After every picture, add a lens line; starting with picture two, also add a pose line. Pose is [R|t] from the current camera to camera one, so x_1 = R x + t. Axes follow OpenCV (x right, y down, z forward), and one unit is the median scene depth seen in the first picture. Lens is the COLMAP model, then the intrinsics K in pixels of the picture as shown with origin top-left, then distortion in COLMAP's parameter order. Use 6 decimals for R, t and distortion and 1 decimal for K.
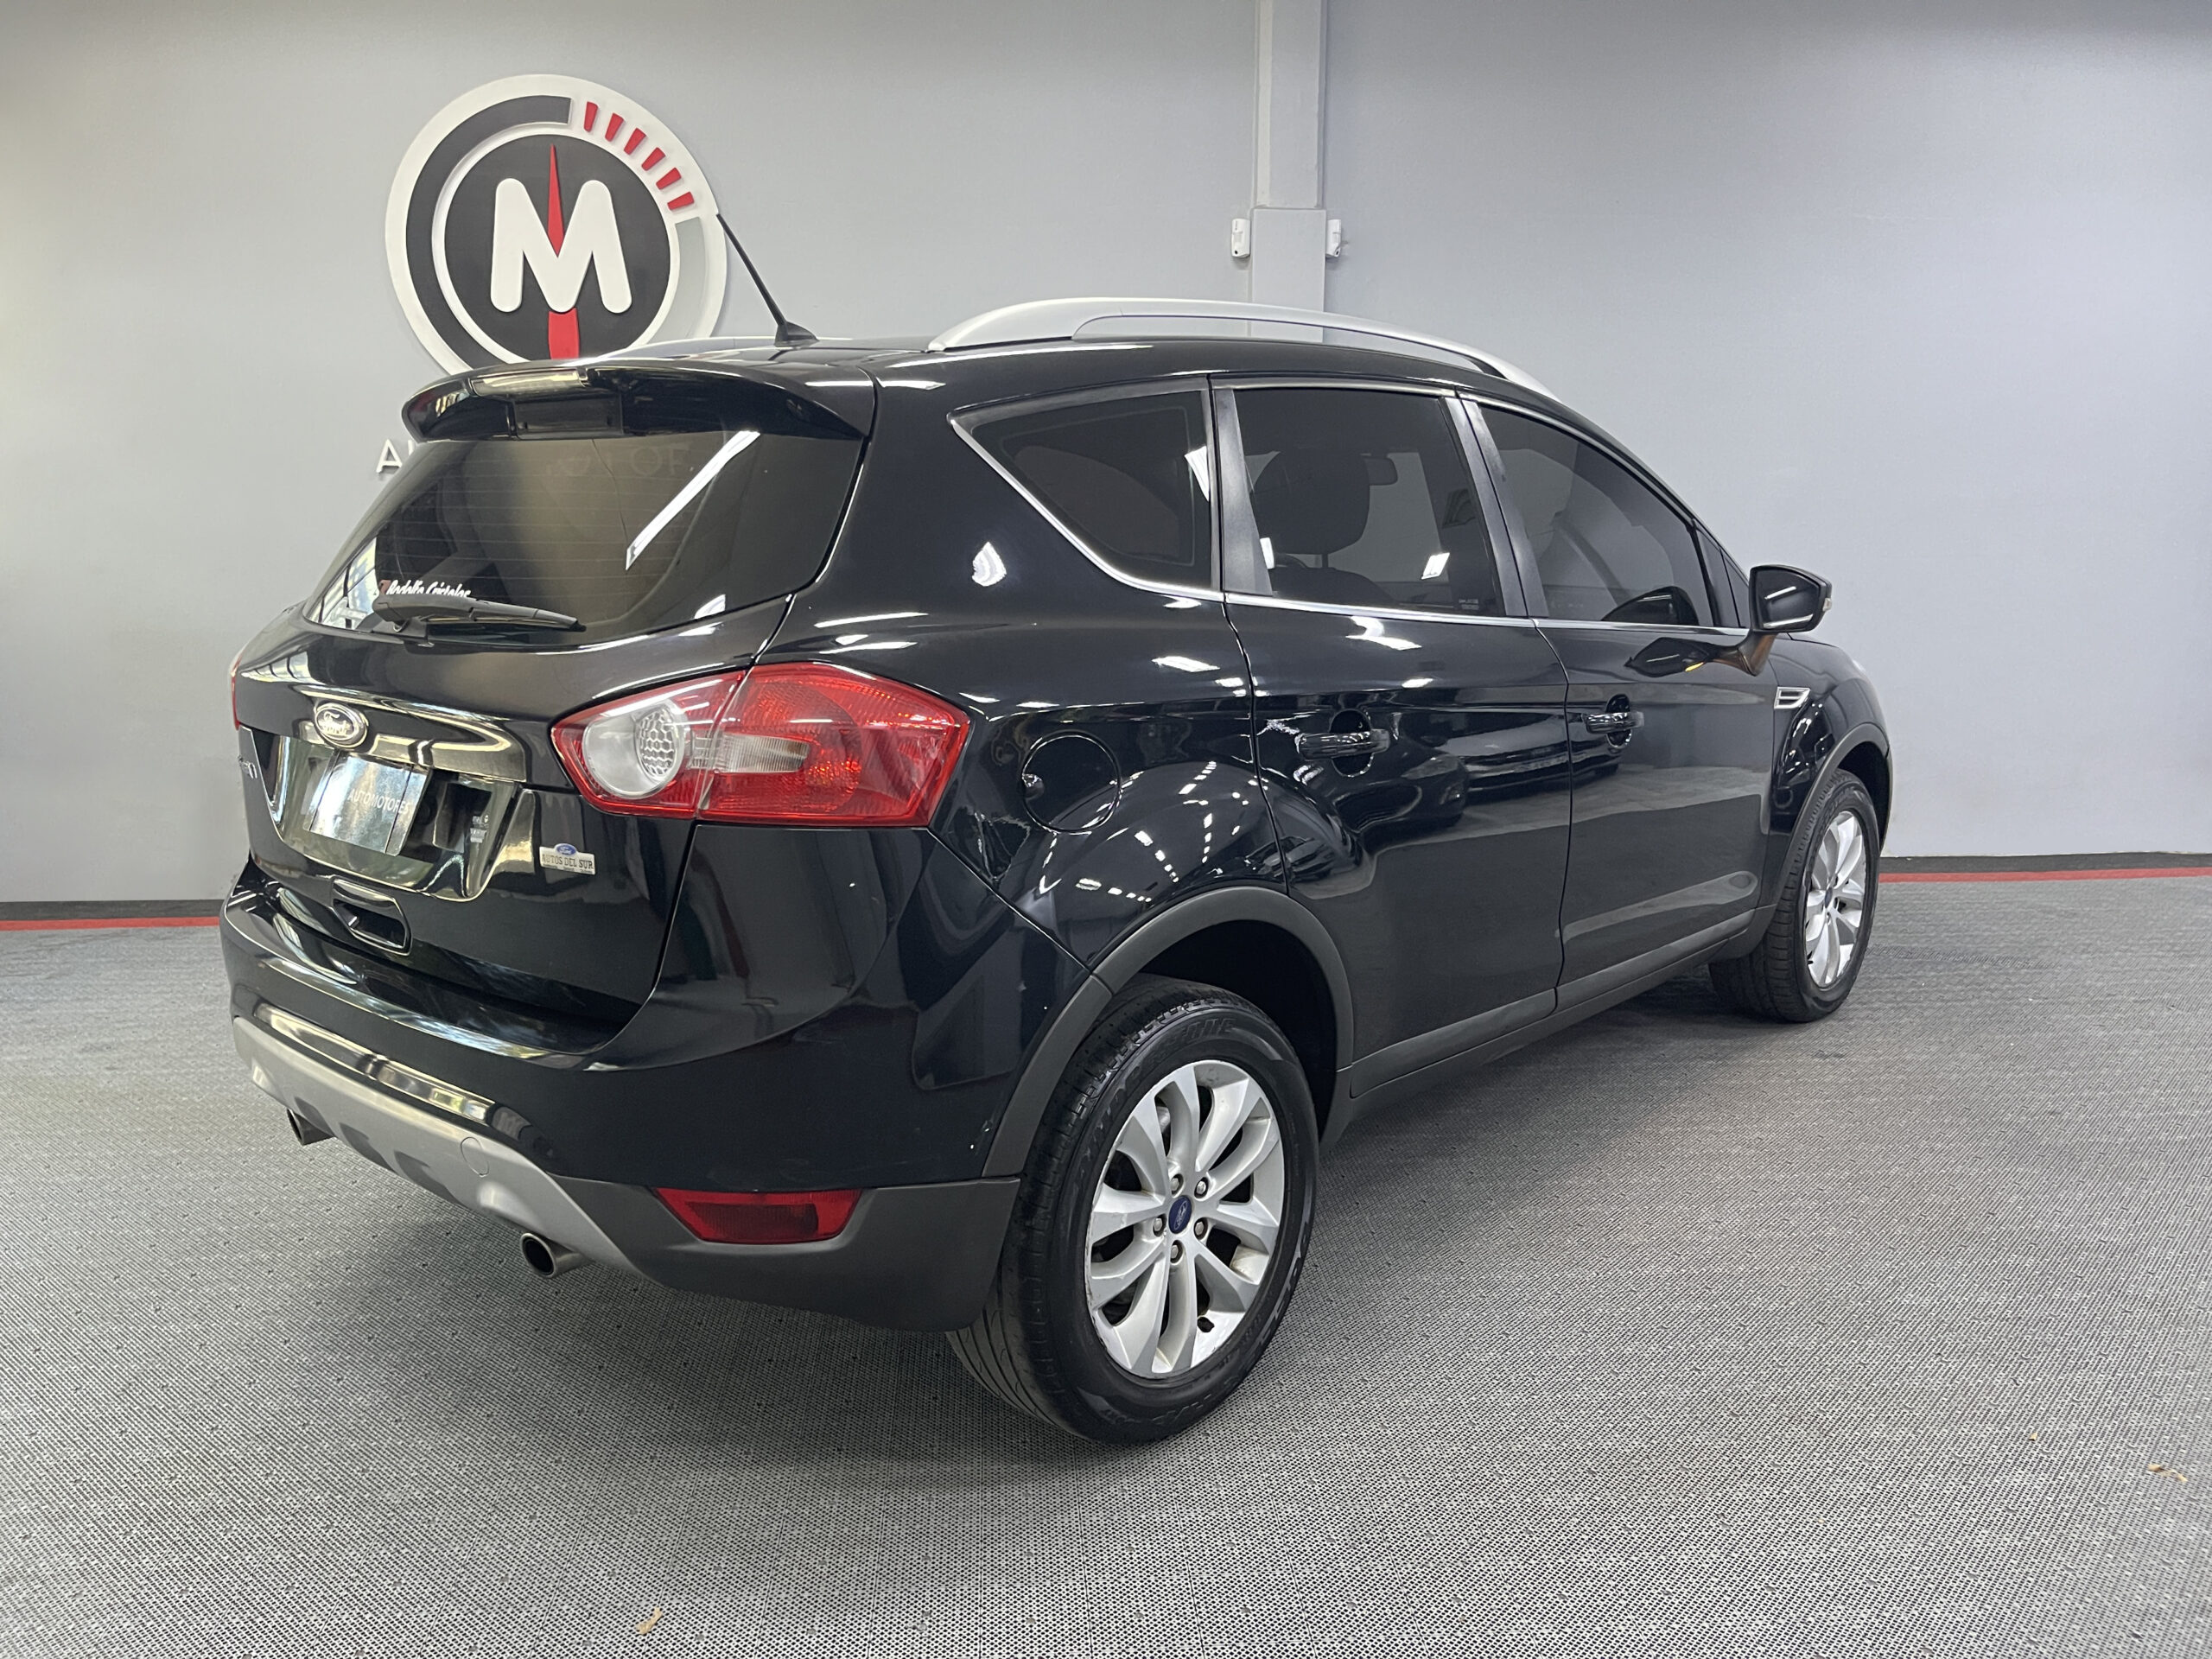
lens RADIAL K [[1710.8, 0, 1114.5], [0, 1710.8, 838.0], [0, 0, 1]] dist [0.049770, -0.073313]
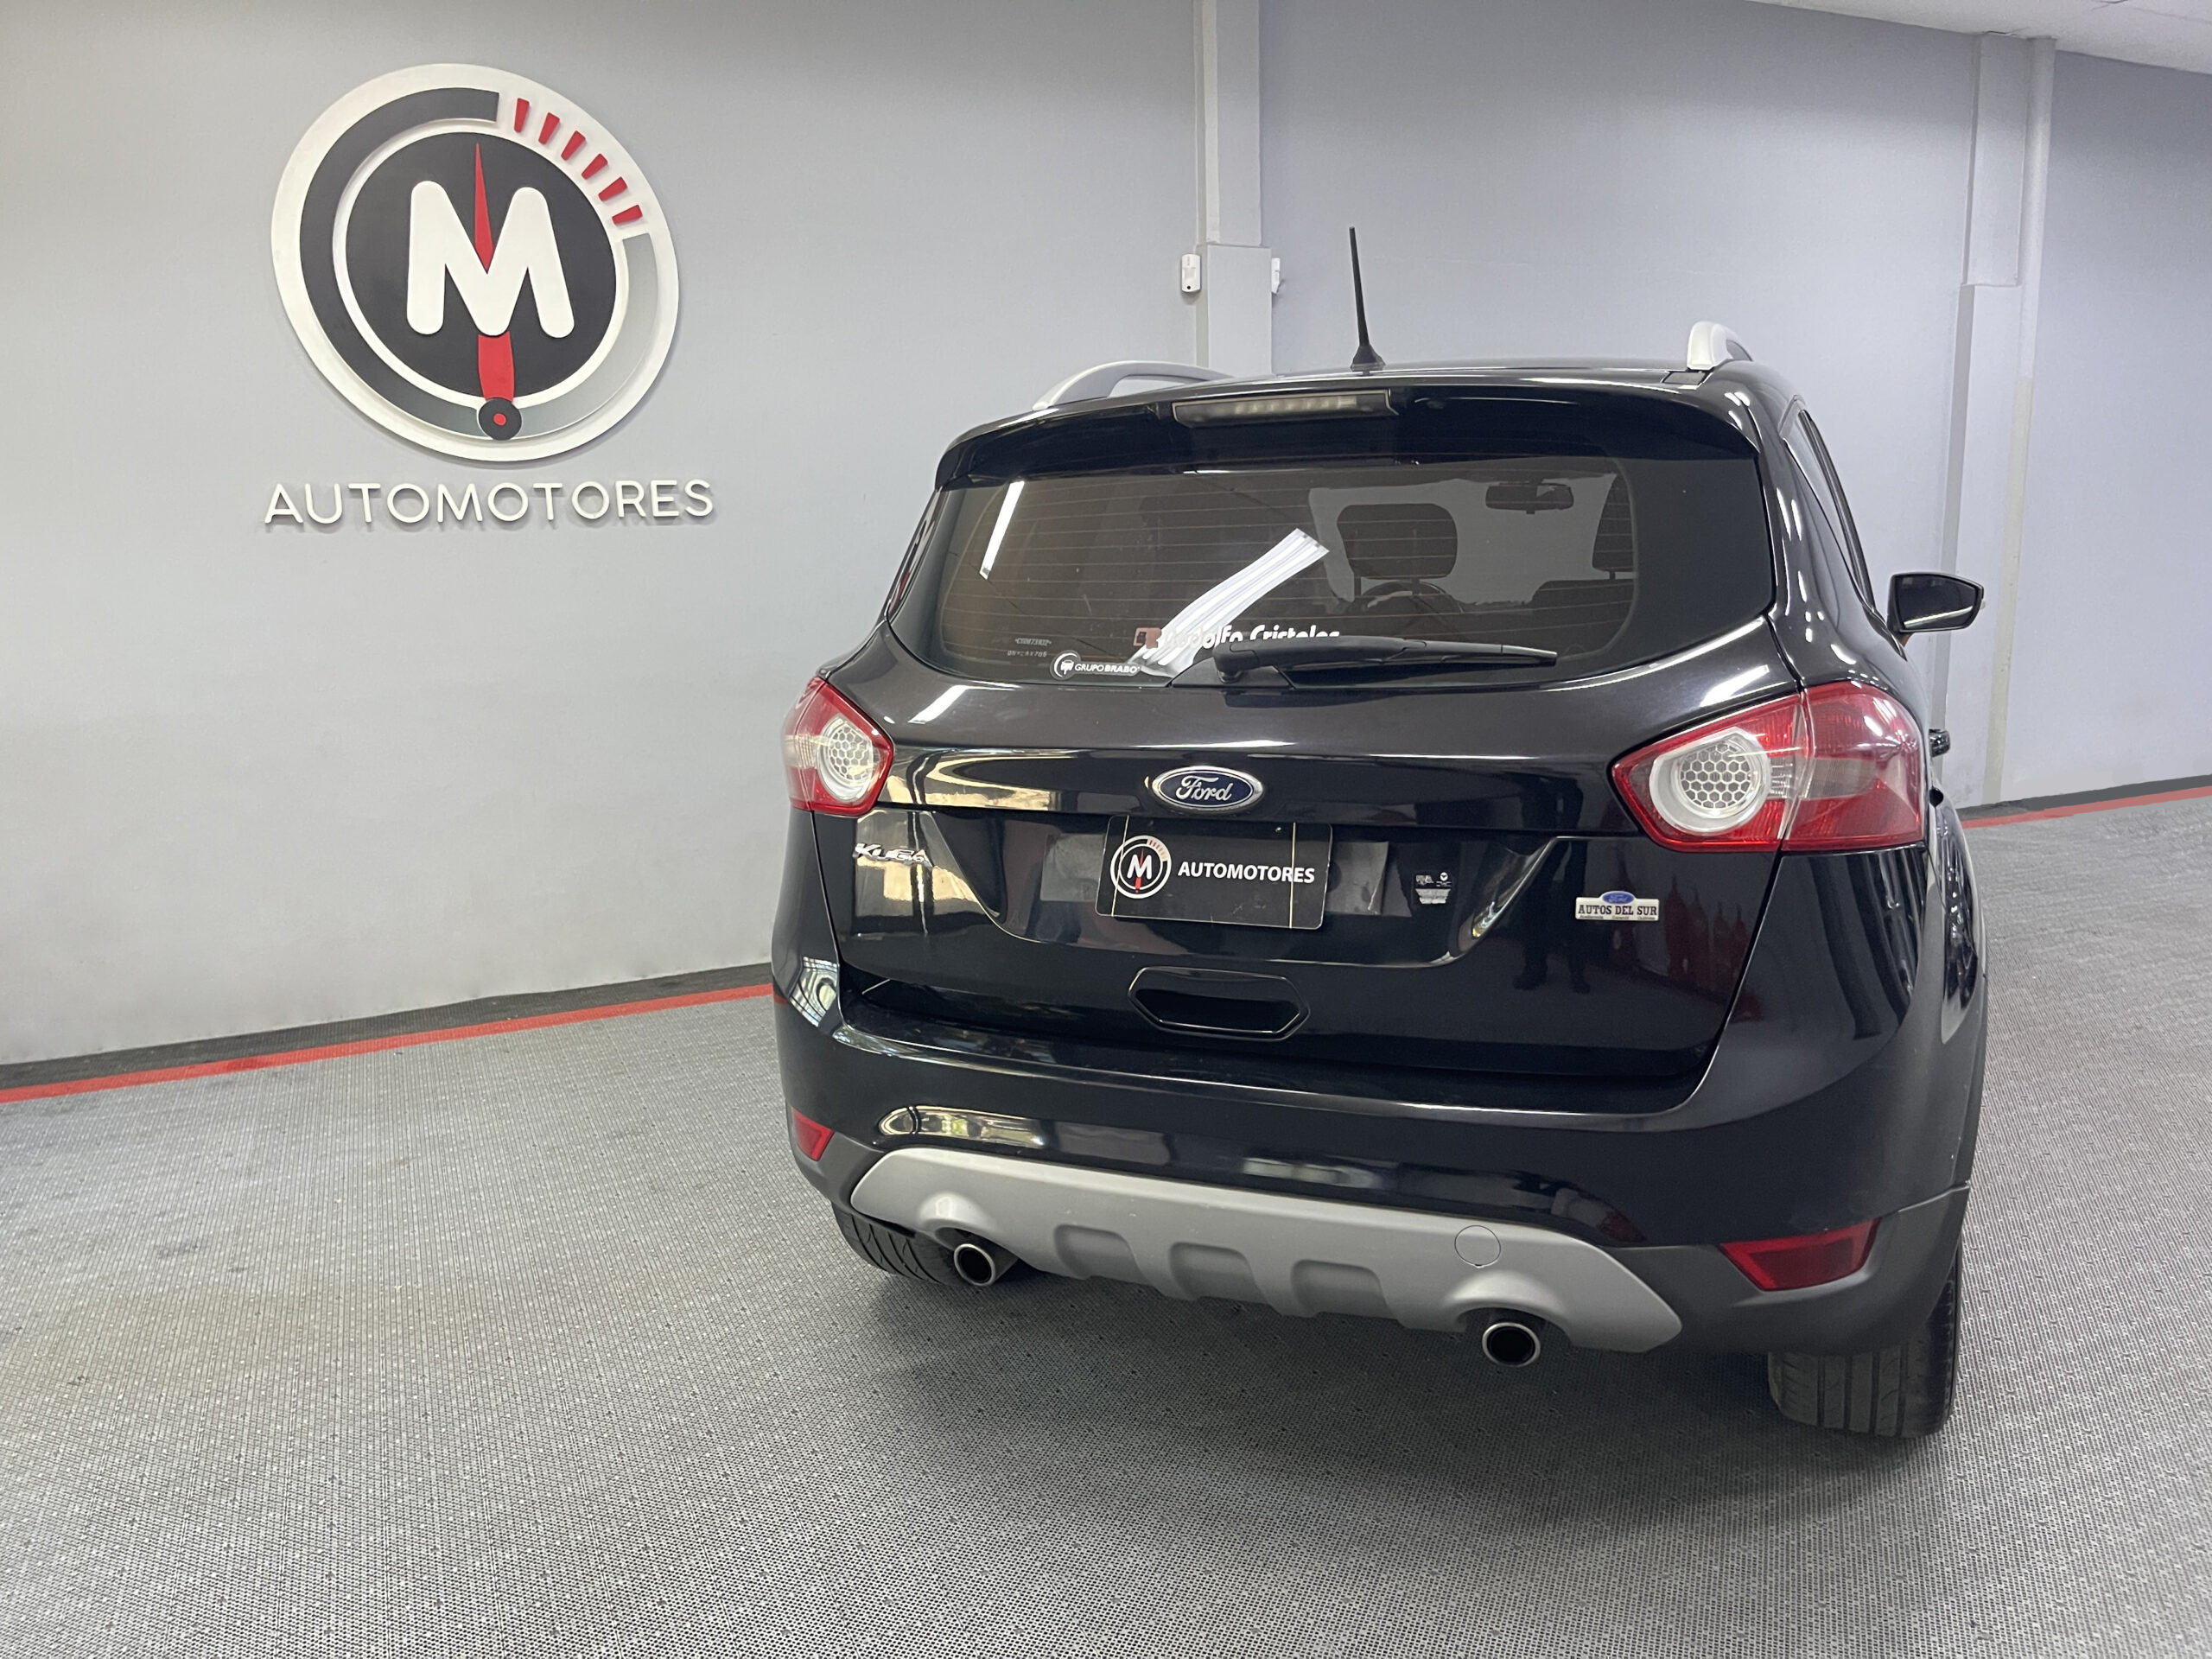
lens RADIAL K [[1710.8, 0, 1135.8], [0, 1710.8, 845.0], [0, 0, 1]] dist [0.049770, -0.073313]
pose [[0.938250, -0.083394, 0.335758, -0.335495], [0.089894, 0.995944, -0.003835, -0.016025], [-0.334076, 0.033781, 0.941941, 0.078730]]
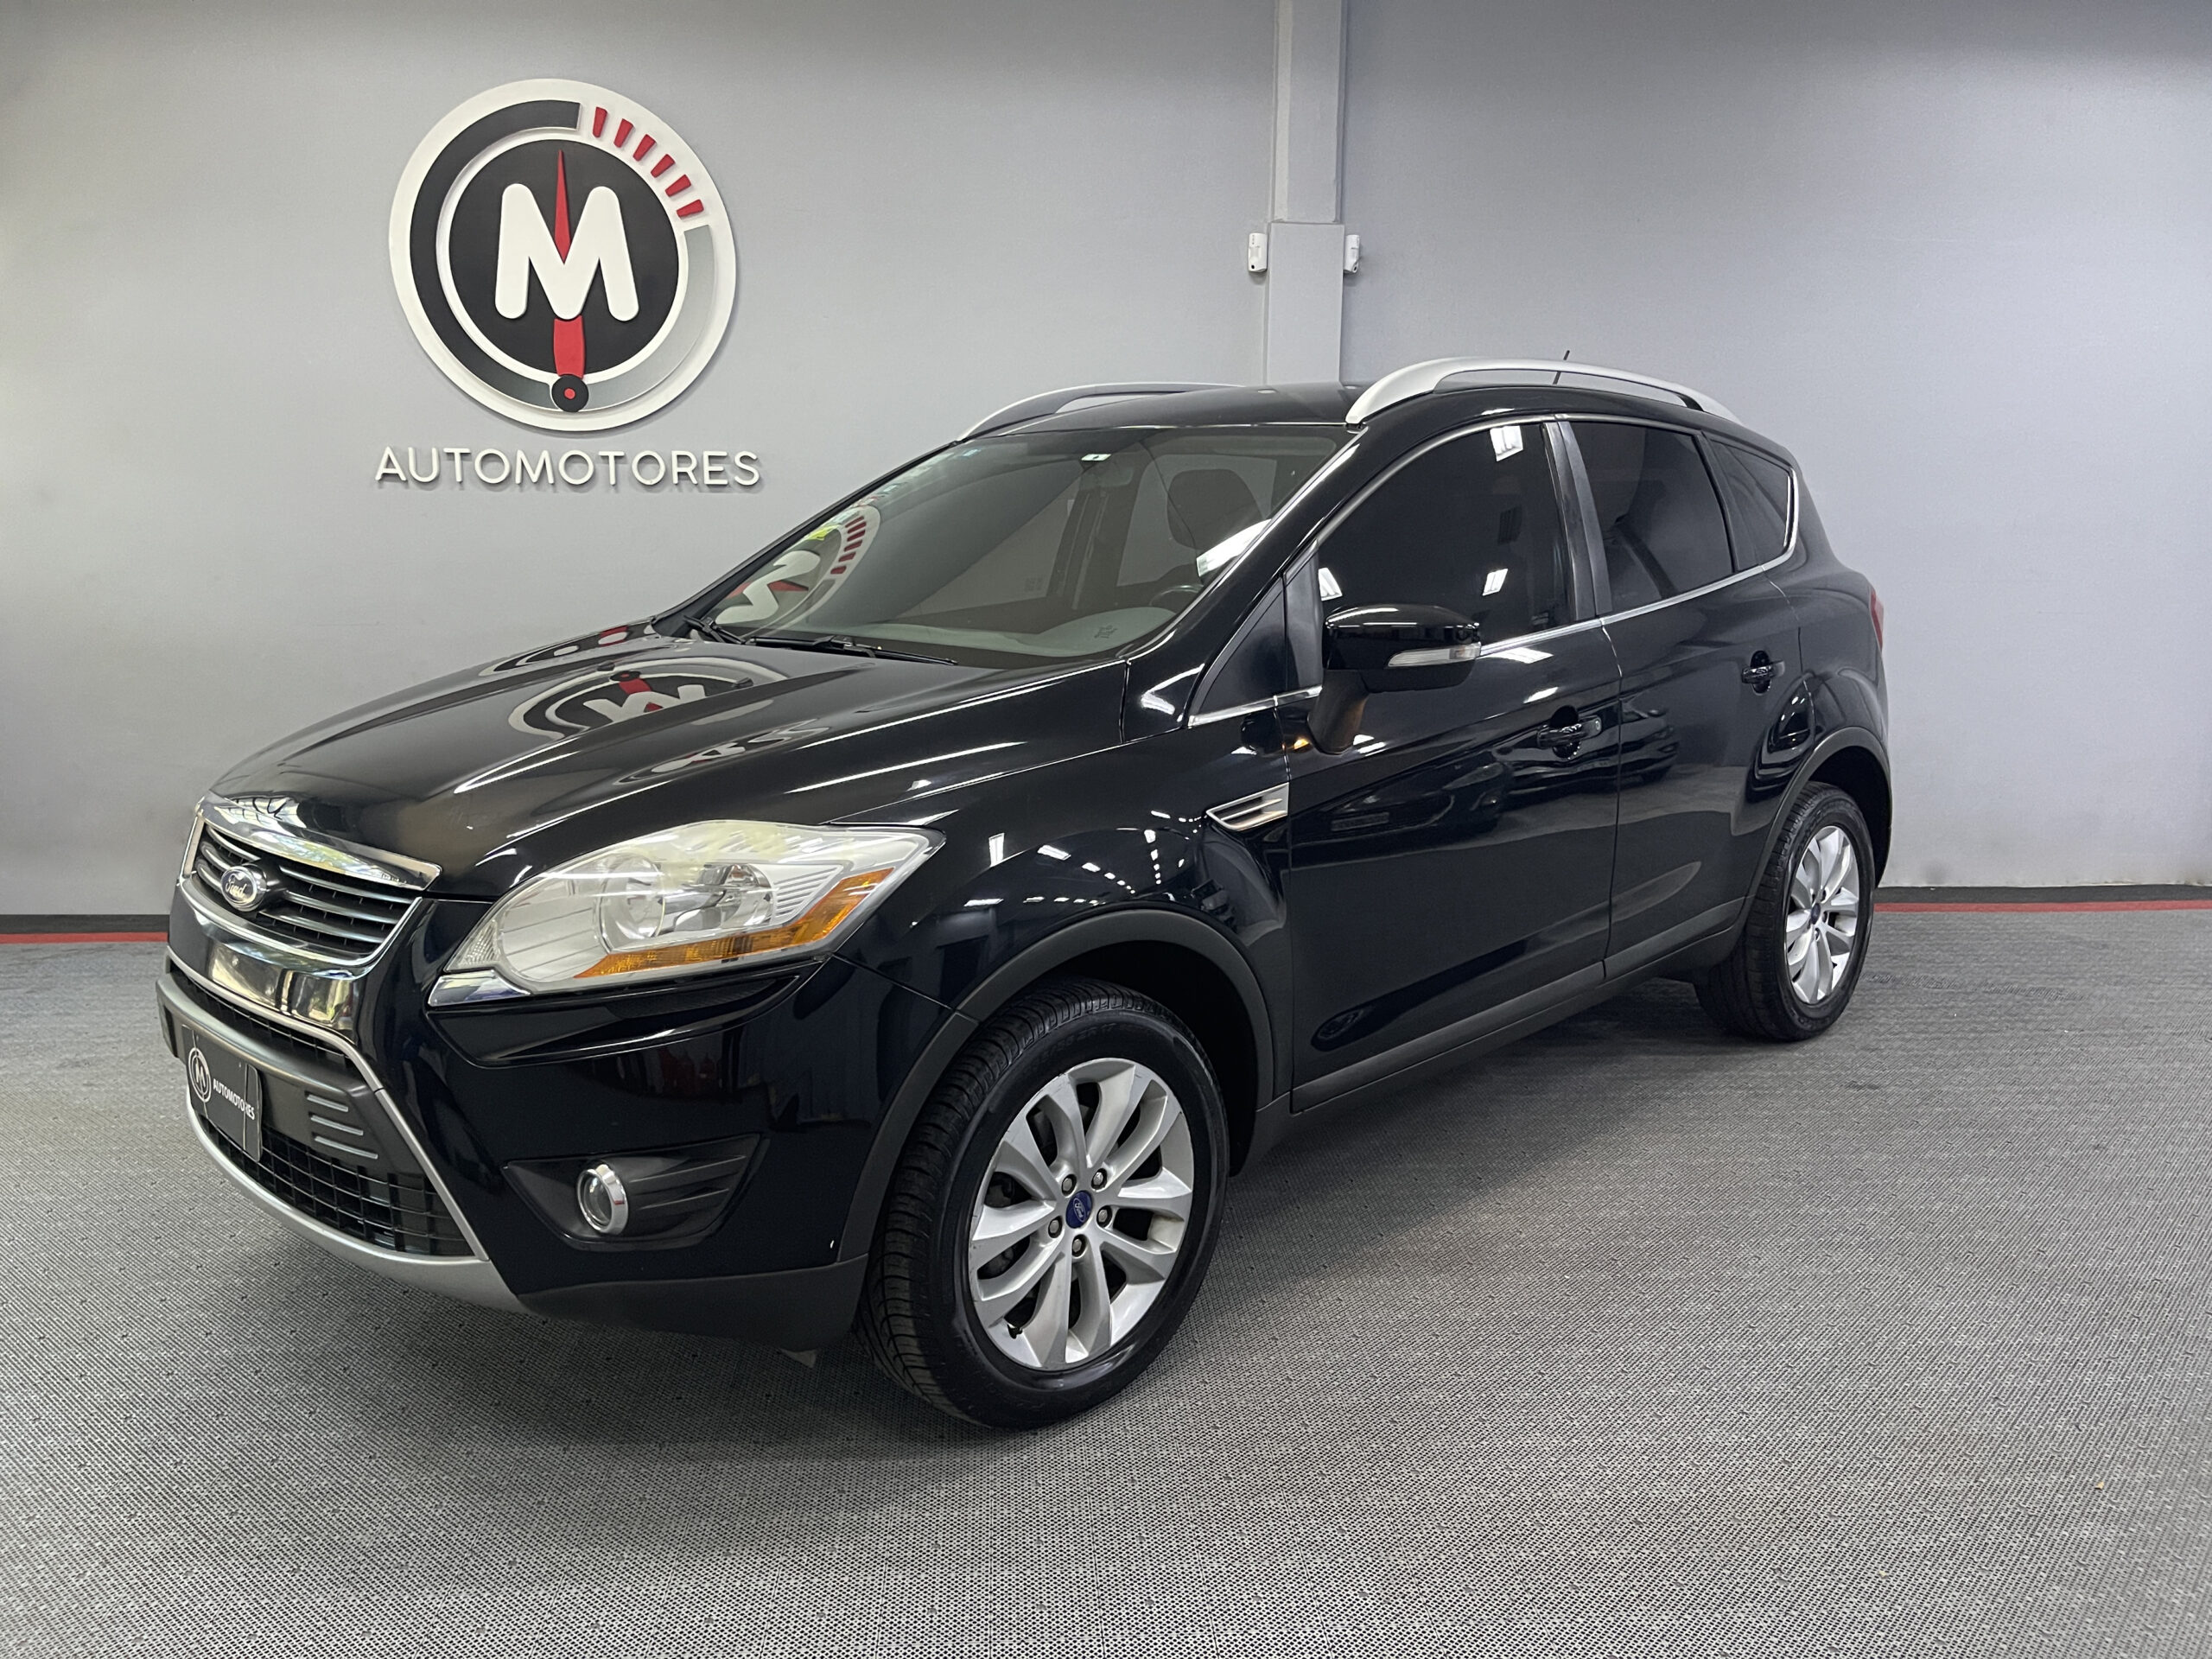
lens RADIAL K [[1710.8, 0, 1123.7], [0, 1710.8, 835.5], [0, 0, 1]] dist [0.049770, -0.073313]
pose [[0.999948, 0.009166, 0.004408, -0.004938], [-0.009081, 0.999779, -0.018974, 0.005213], [-0.004581, 0.018933, 0.999810, 0.020855]]
